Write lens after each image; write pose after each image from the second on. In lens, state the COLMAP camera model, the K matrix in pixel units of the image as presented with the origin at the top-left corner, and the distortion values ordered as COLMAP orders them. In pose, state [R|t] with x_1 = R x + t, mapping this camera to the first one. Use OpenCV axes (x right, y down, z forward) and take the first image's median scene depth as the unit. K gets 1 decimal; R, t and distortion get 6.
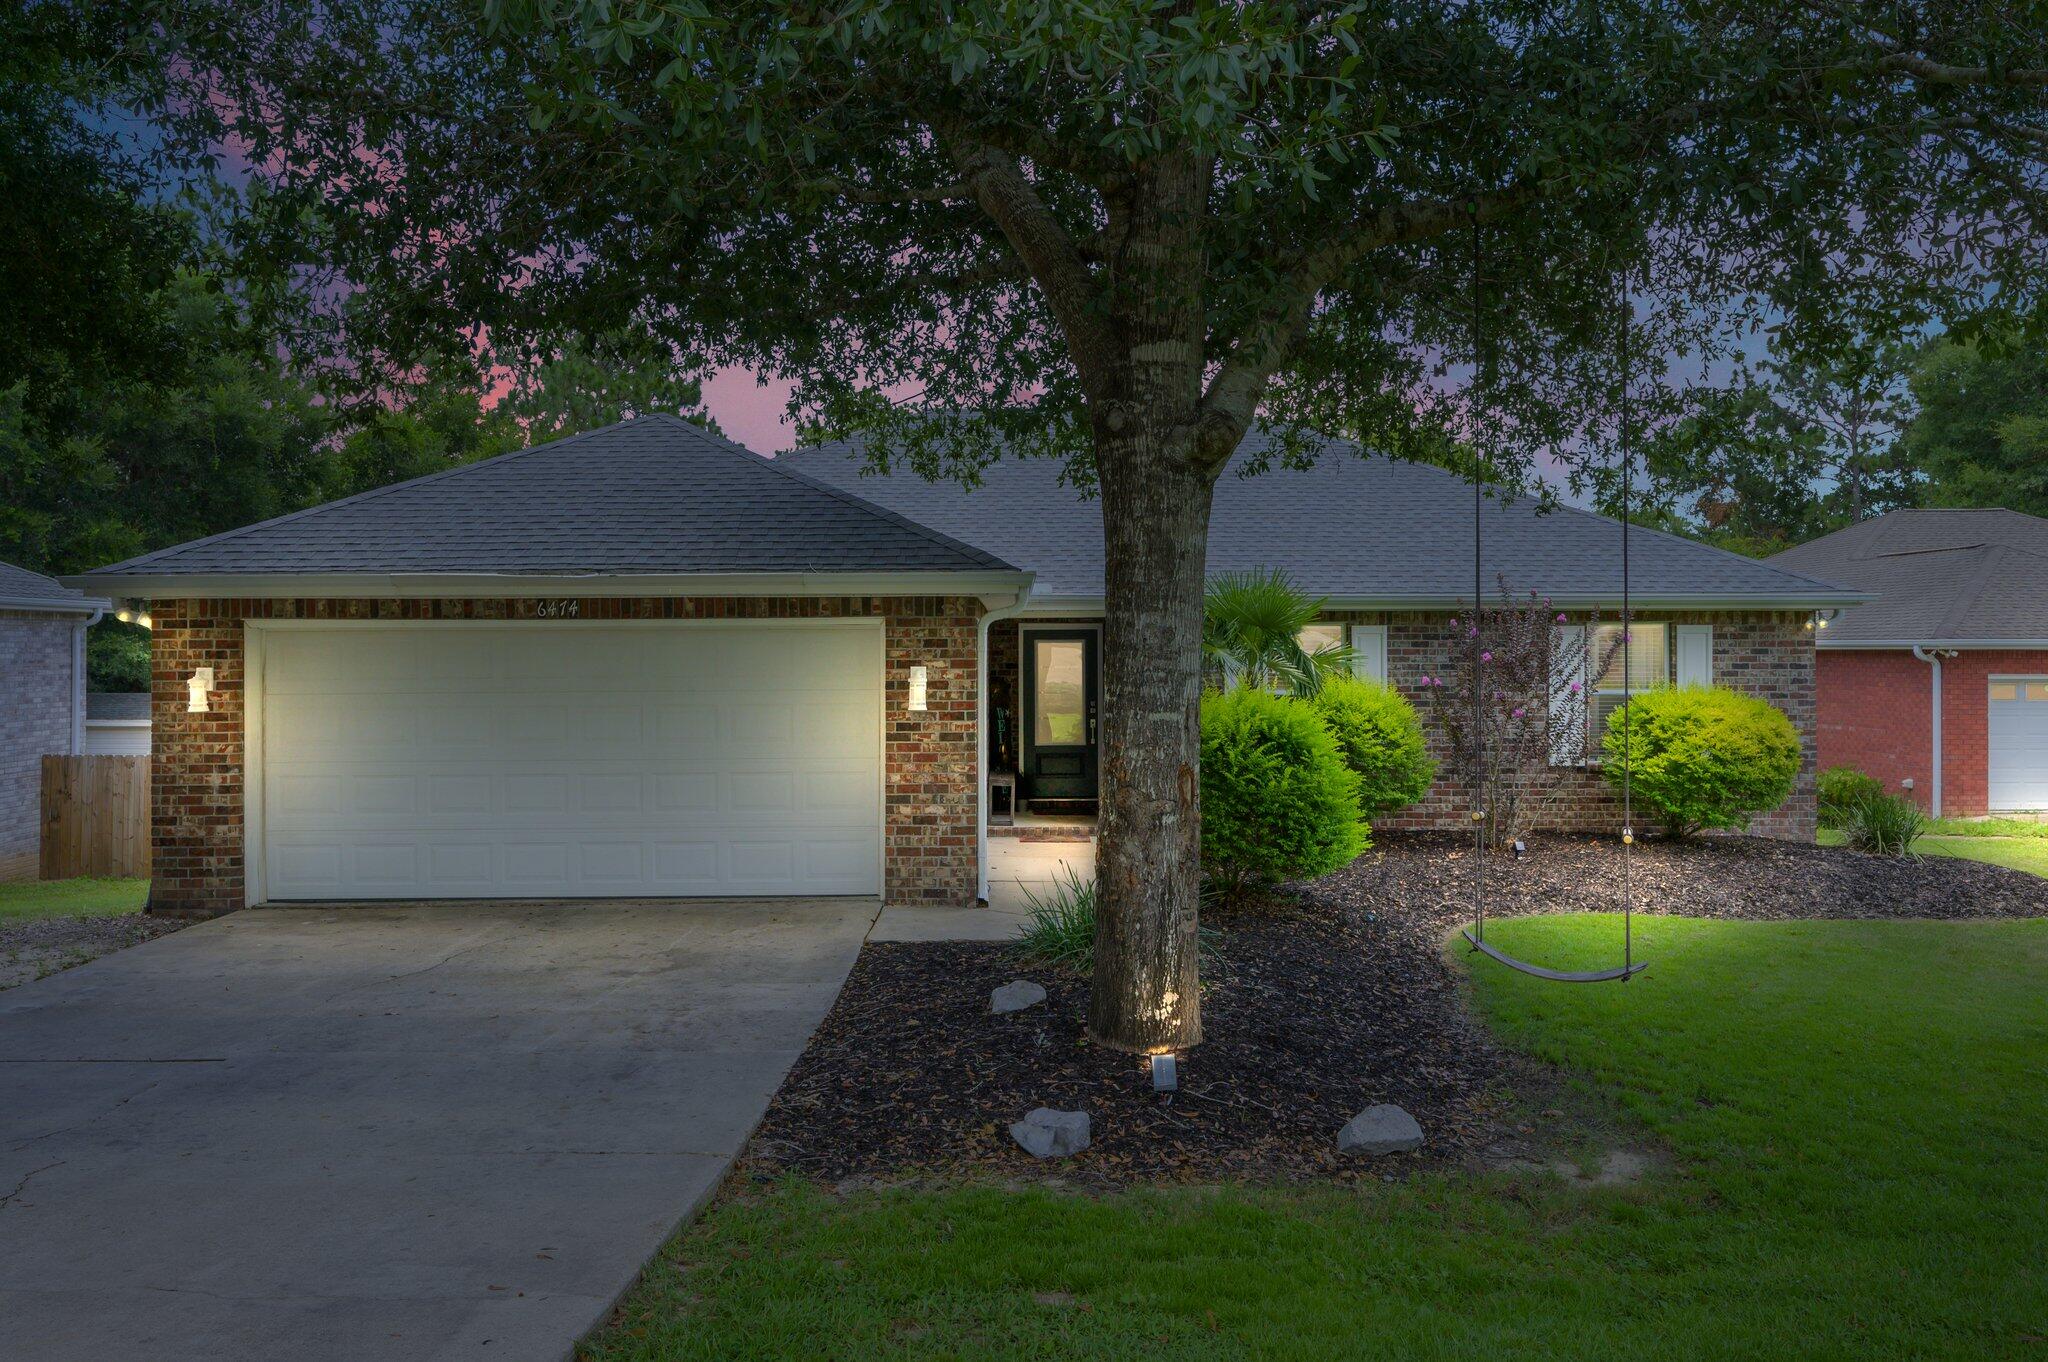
lens RADIAL K [[1435.6, 0, 1024.7], [0, 1435.6, 666.5], [0, 0, 1]] dist [0.004598, 0.000592]
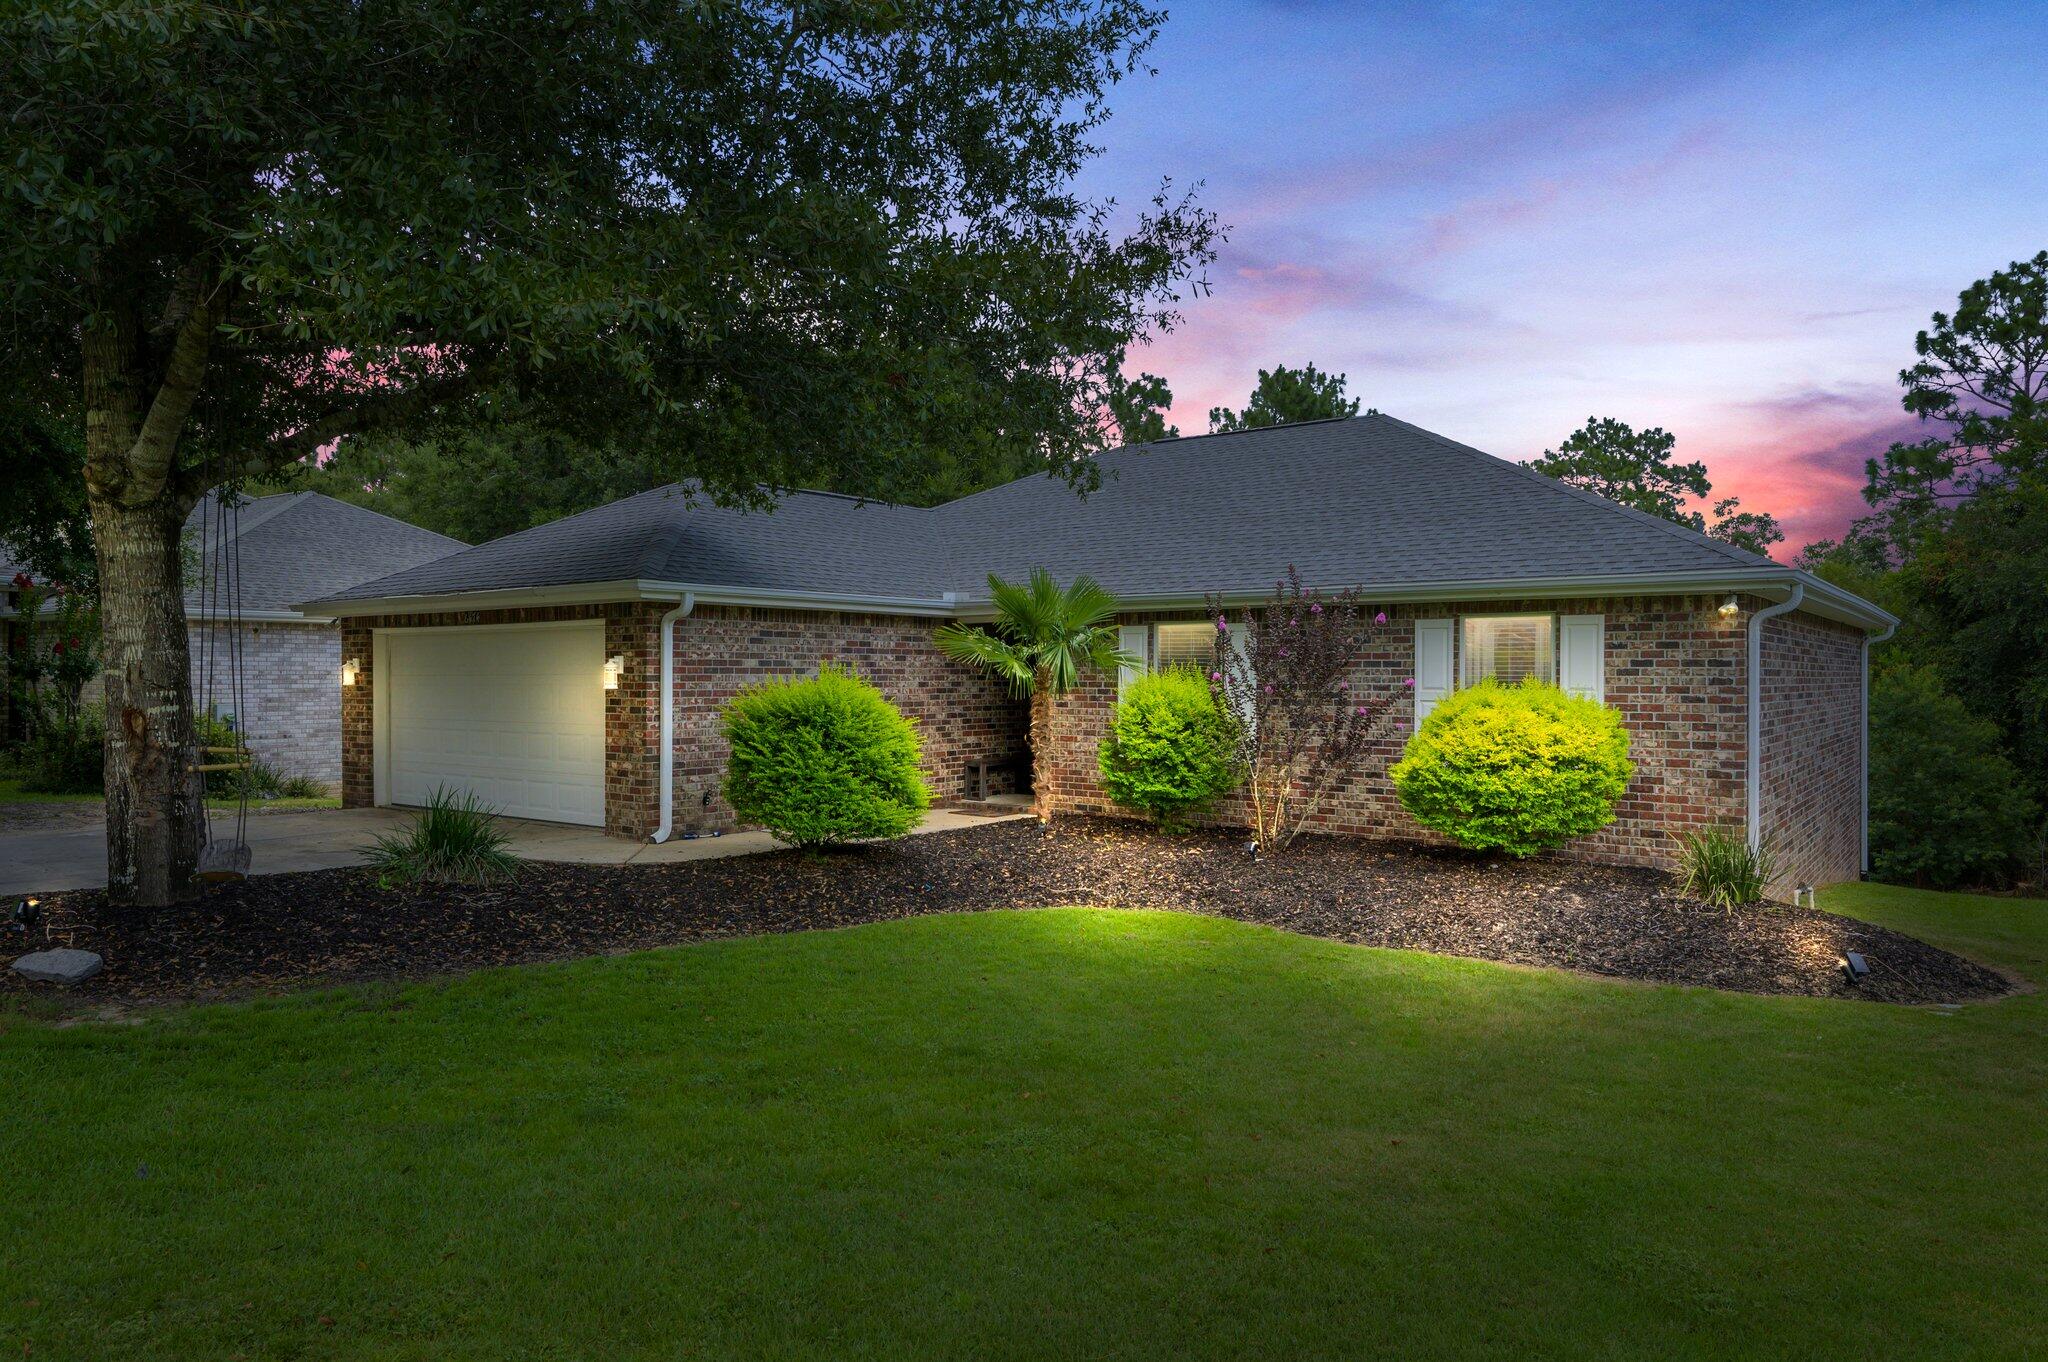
lens RADIAL K [[1241.7, 0, 1024.9], [0, 1241.7, 688.7], [0, 0, 1]] dist [0.002574, 0.000580]
pose [[0.811329, 0.011545, -0.584476, 0.849674], [-0.010044, 0.999933, 0.005809, 0.018836], [0.584504, 0.001157, 0.811390, 0.282833]]
